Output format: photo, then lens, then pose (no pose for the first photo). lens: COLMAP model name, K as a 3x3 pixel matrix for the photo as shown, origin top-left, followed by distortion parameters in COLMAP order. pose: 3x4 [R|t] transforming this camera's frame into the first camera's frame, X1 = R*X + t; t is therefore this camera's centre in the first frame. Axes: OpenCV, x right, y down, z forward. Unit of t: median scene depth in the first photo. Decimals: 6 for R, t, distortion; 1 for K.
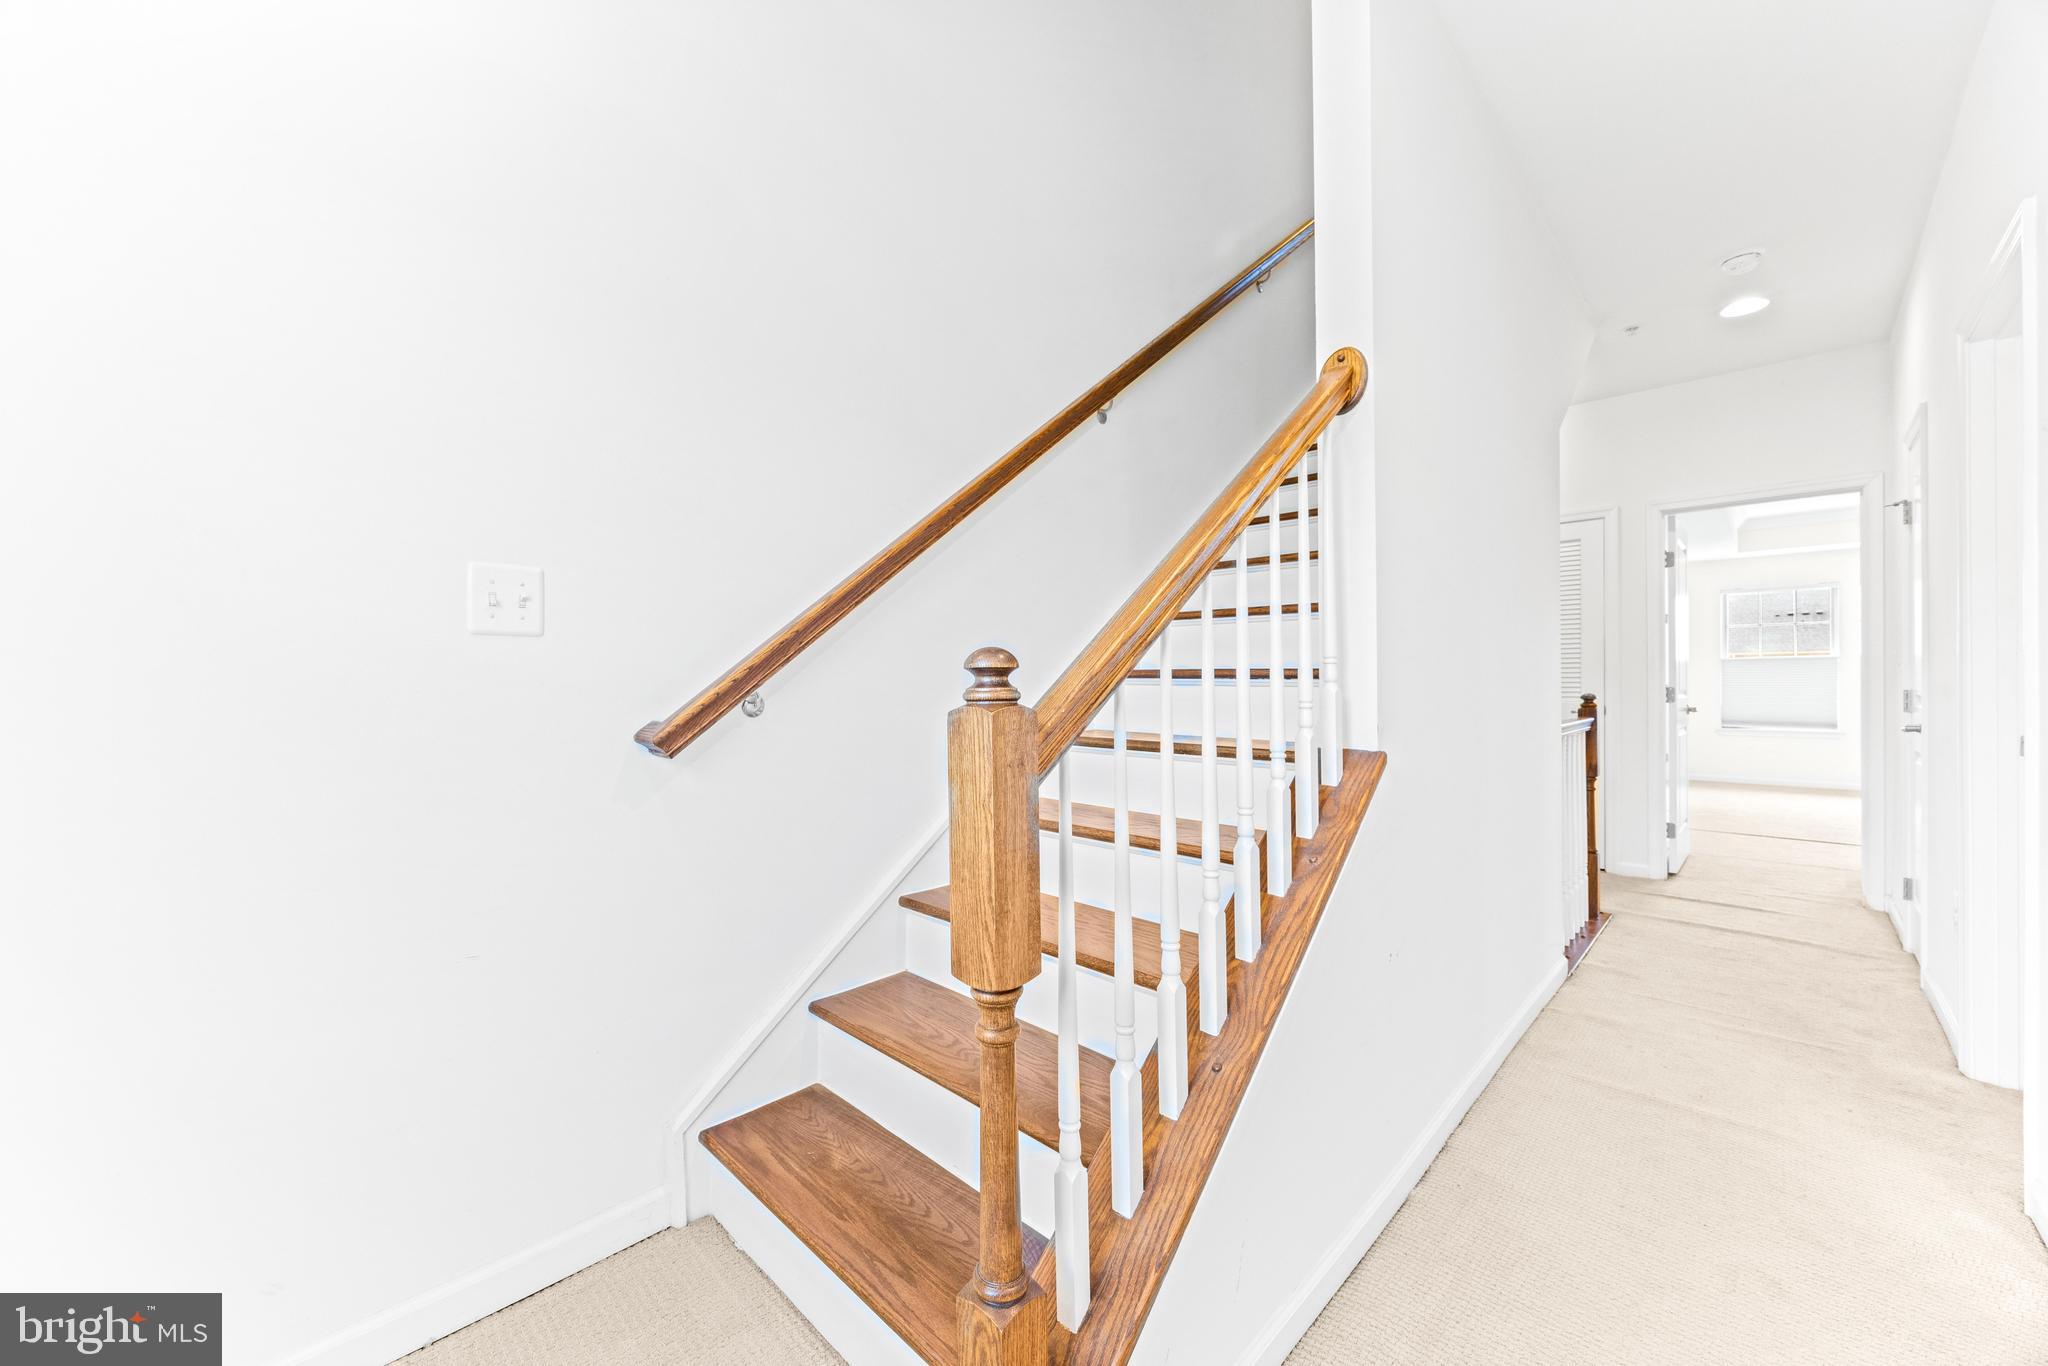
lens RADIAL K [[775.2, 0, 1021.4], [0, 775.2, 674.2], [0, 0, 1]] dist [-0.002494, -0.000337]
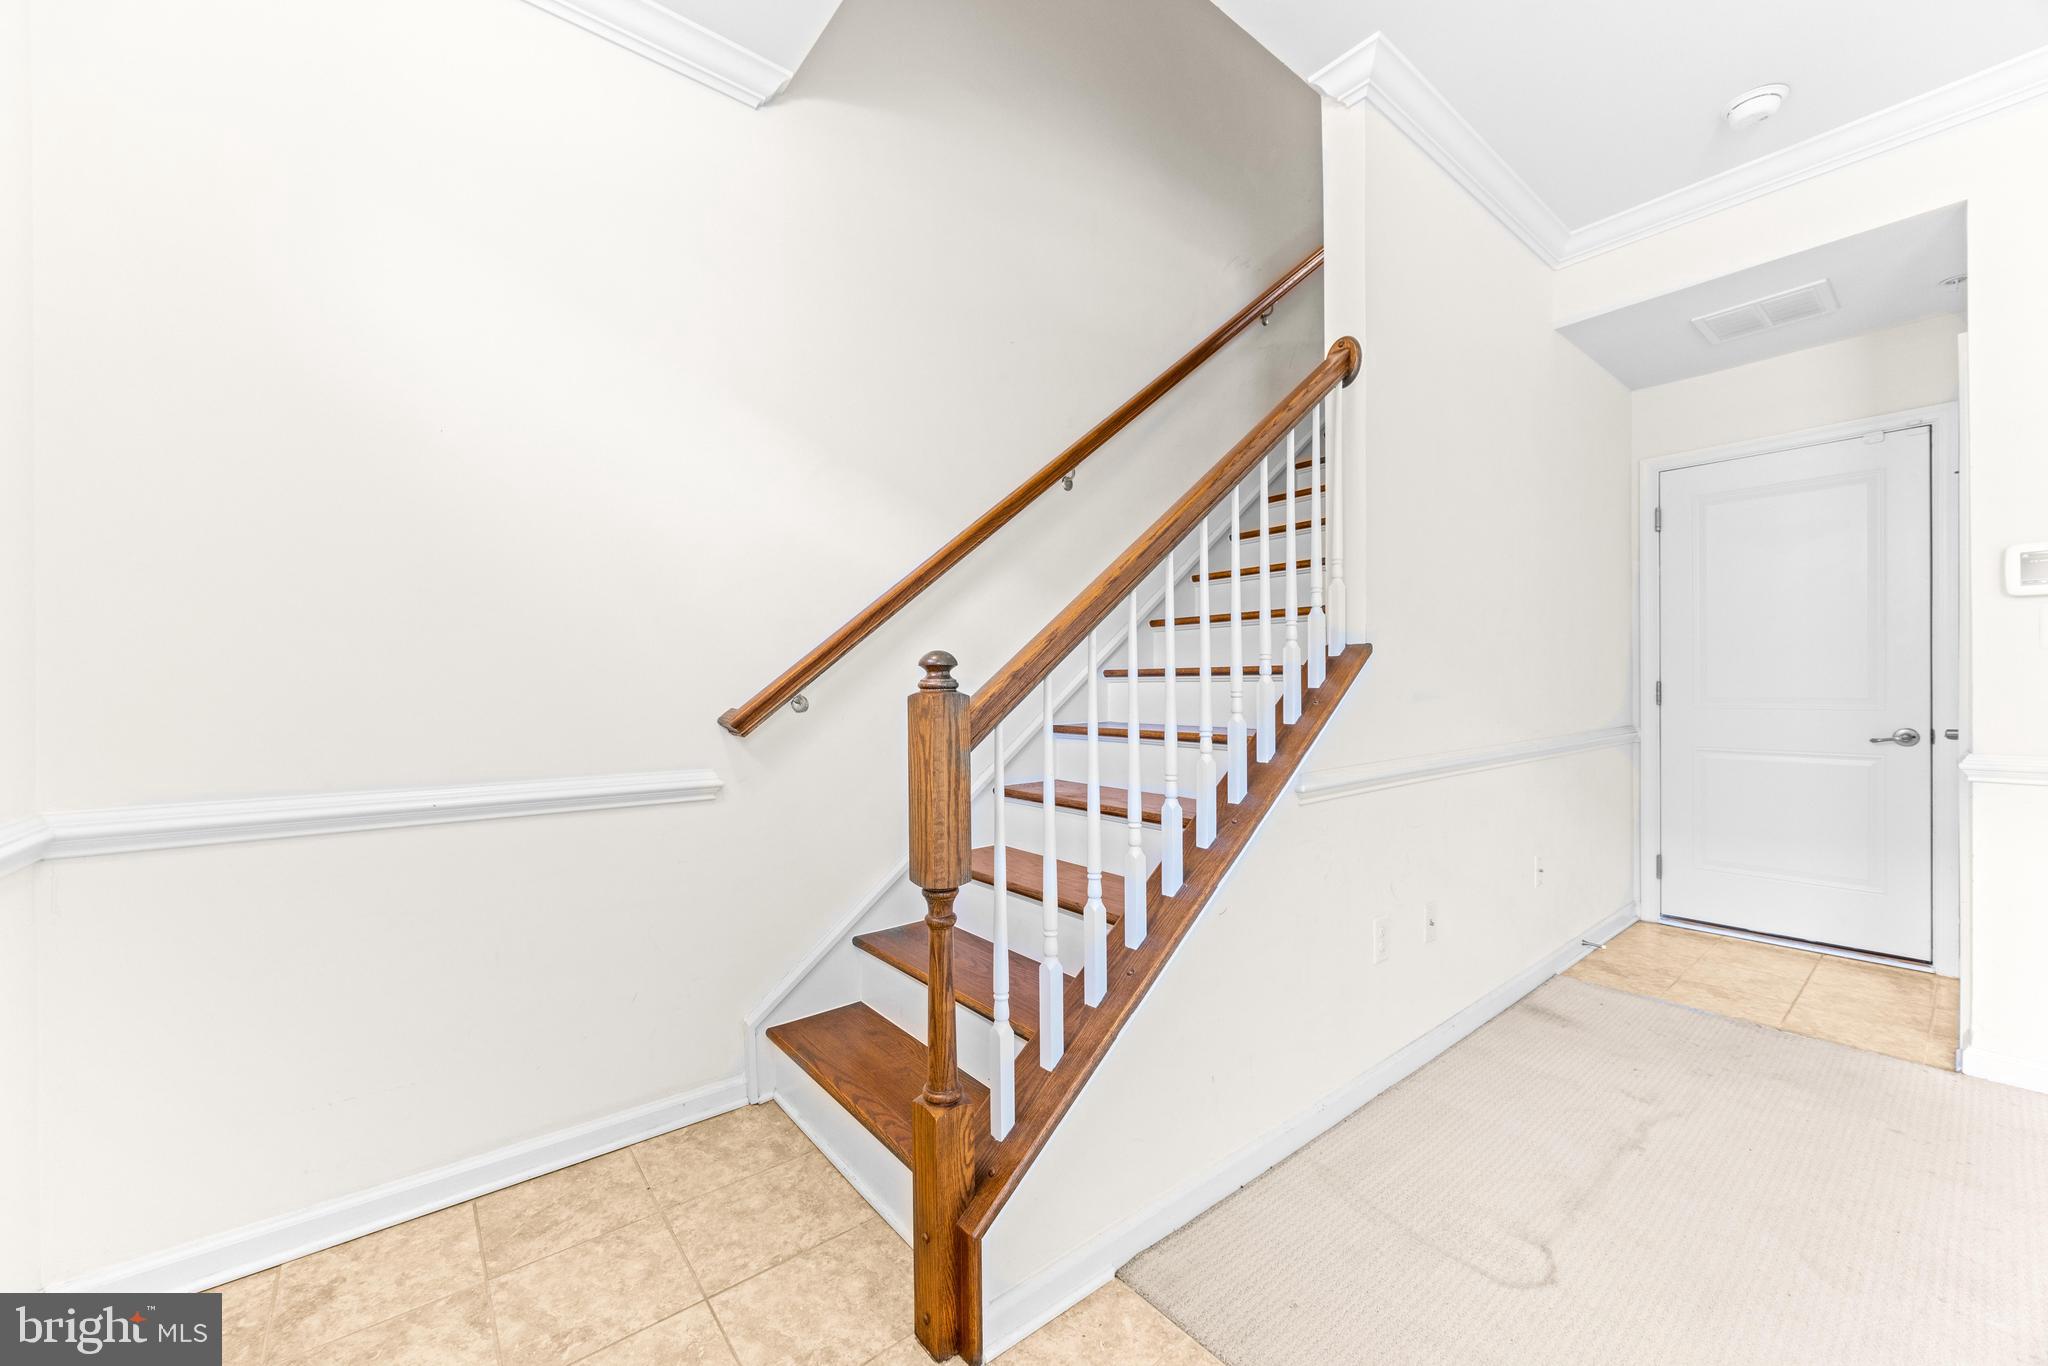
lens RADIAL K [[775.2, 0, 1021.4], [0, 775.2, 674.2], [0, 0, 1]] dist [-0.002494, -0.000337]
pose [[0.988351, -0.004008, -0.152140, 0.253674], [0.003366, 0.999984, -0.004472, 0.012112], [0.152155, 0.003908, 0.988349, -0.263594]]
